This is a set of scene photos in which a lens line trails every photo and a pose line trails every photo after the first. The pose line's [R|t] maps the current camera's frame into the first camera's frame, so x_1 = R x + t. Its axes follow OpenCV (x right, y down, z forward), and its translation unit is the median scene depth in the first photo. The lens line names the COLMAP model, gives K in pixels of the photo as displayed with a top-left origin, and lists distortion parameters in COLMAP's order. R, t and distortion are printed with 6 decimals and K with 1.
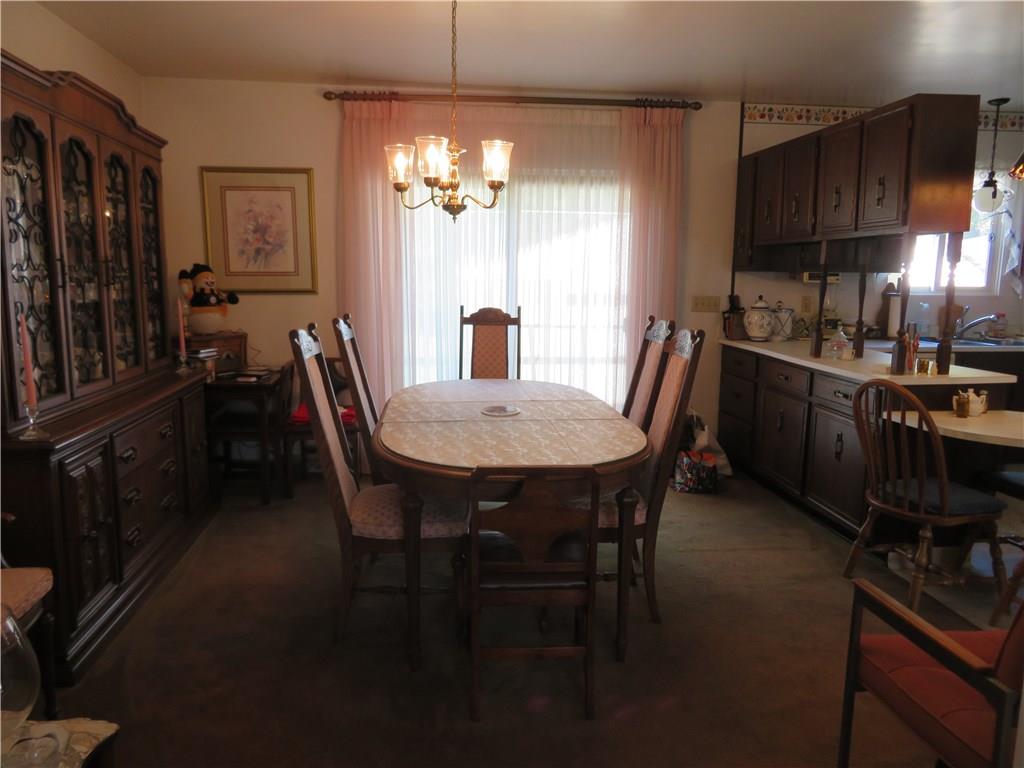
lens RADIAL K [[729.9, 0, 510.7], [0, 729.9, 386.4], [0, 0, 1]] dist [-0.011199, 0.004086]
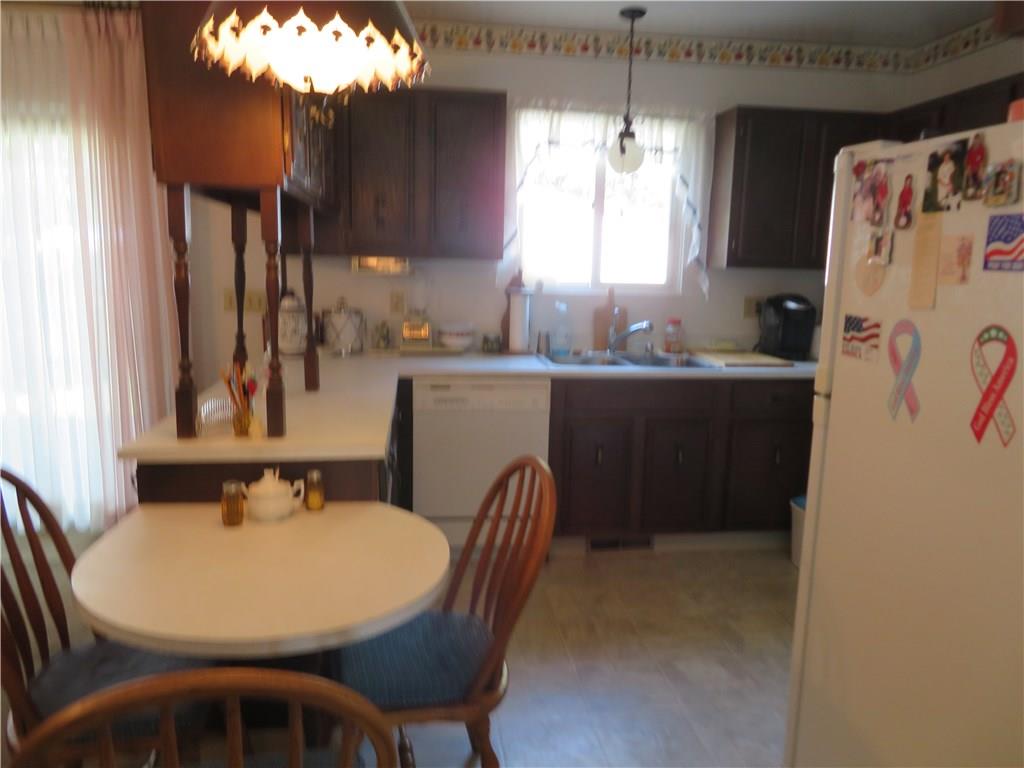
lens RADIAL K [[729.9, 0, 510.7], [0, 729.9, 386.4], [0, 0, 1]] dist [-0.011199, 0.004086]
pose [[0.999840, 0.013449, 0.011807, 0.579033], [-0.013692, 0.999691, 0.020744, -0.053464], [-0.011525, -0.020902, 0.999715, 0.316964]]
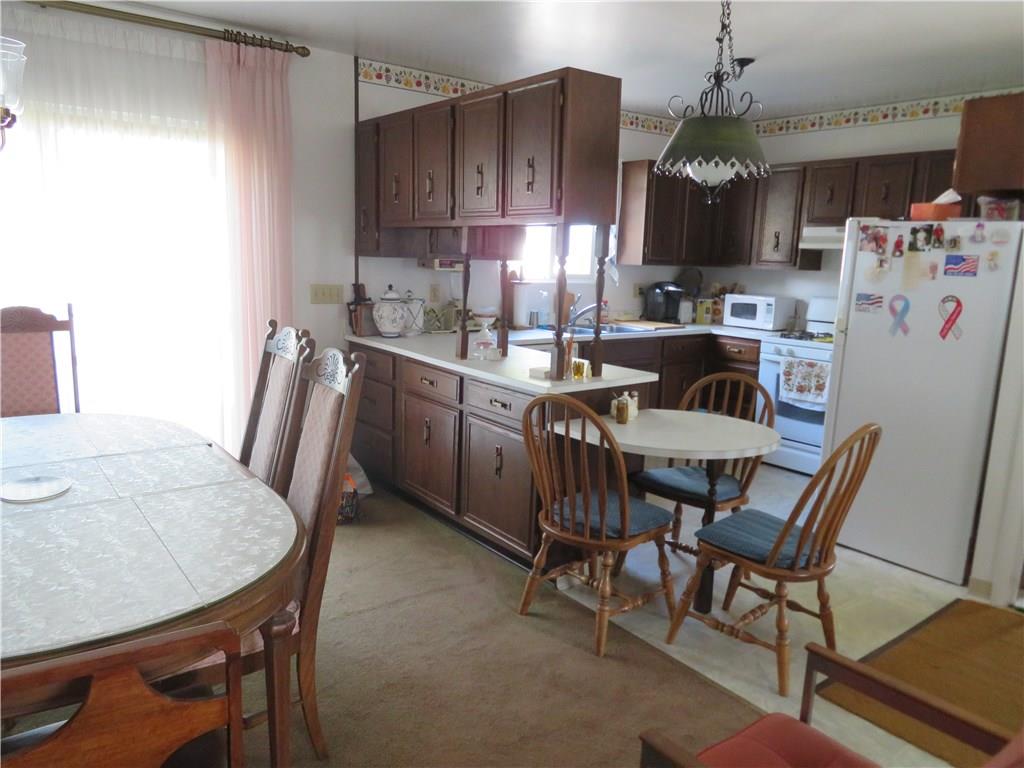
lens RADIAL K [[729.9, 0, 510.7], [0, 729.9, 386.4], [0, 0, 1]] dist [-0.011199, 0.004086]
pose [[0.856937, -0.072833, 0.510249, 0.012113], [0.053757, 0.997196, 0.052057, -0.043850], [-0.512610, -0.017180, 0.858450, 0.184092]]
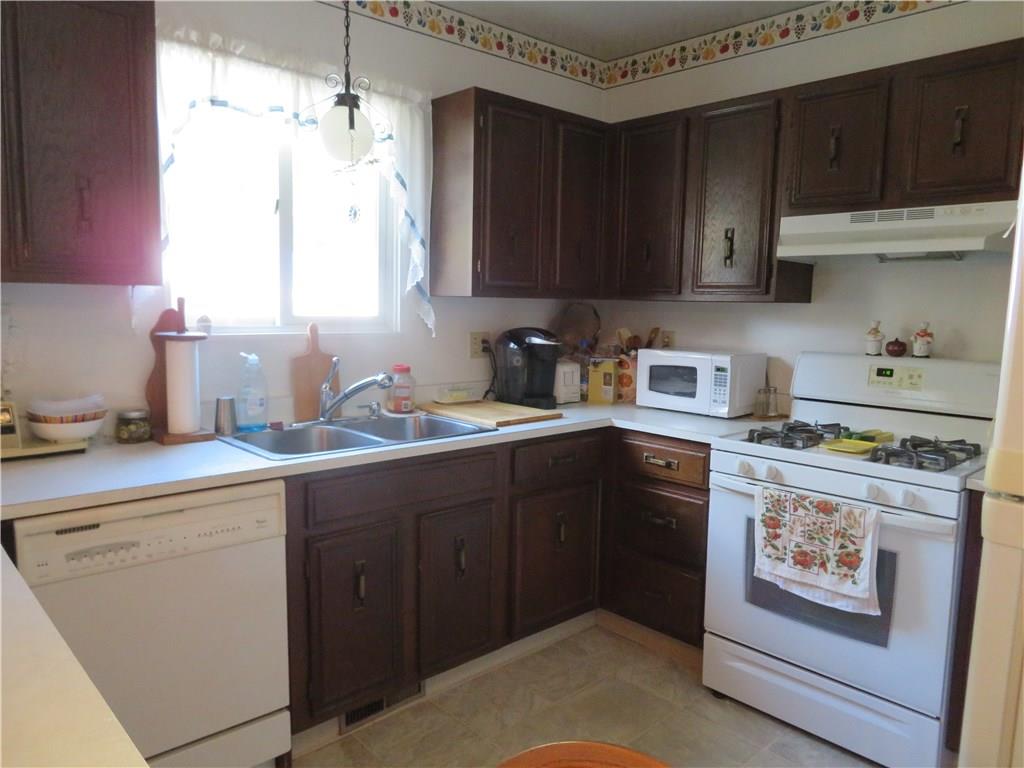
lens RADIAL K [[729.9, 0, 510.7], [0, 729.9, 386.4], [0, 0, 1]] dist [-0.011199, 0.004086]
pose [[0.803650, -0.061116, 0.591956, 0.482766], [0.077600, 0.996982, -0.002419, -0.089900], [-0.590021, 0.047879, 0.805967, 0.599852]]
